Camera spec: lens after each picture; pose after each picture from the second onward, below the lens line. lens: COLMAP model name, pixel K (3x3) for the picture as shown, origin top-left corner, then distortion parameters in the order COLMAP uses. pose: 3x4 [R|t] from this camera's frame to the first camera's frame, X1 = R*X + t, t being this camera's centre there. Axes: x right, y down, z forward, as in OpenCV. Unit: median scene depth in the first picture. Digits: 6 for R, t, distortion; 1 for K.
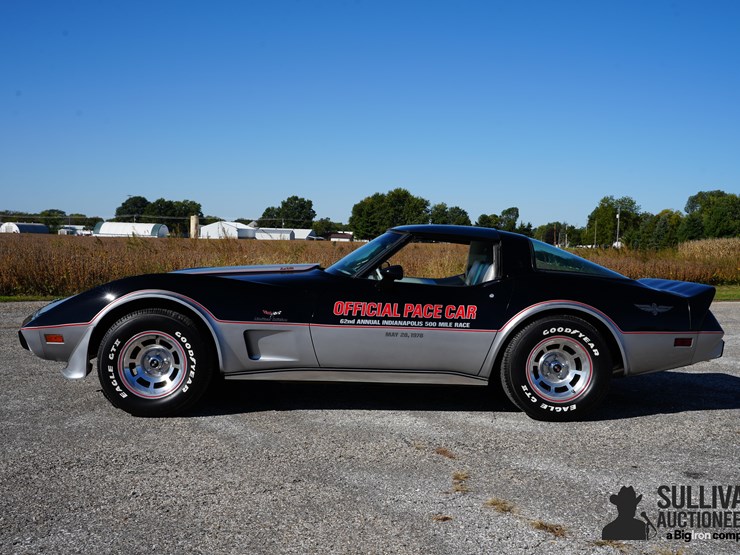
lens RADIAL K [[764.0, 0, 398.5], [0, 764.0, 278.9], [0, 0, 1]] dist [0.012383, 0.027723]
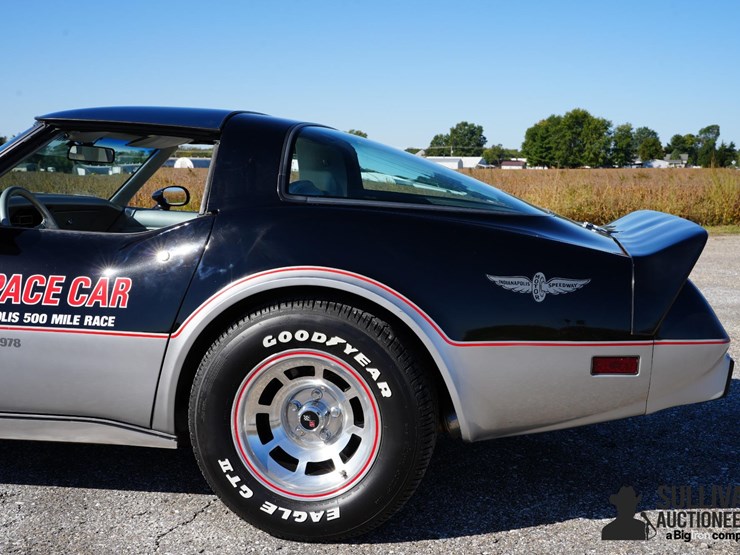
lens RADIAL K [[863.5, 0, 372.6], [0, 863.5, 283.0], [0, 0, 1]] dist [0.050938, 0.077983]
pose [[0.980734, 0.004326, -0.195302, 0.342149], [0.012576, 0.996282, 0.085224, -0.004025], [0.194945, -0.086039, 0.977033, 0.529310]]
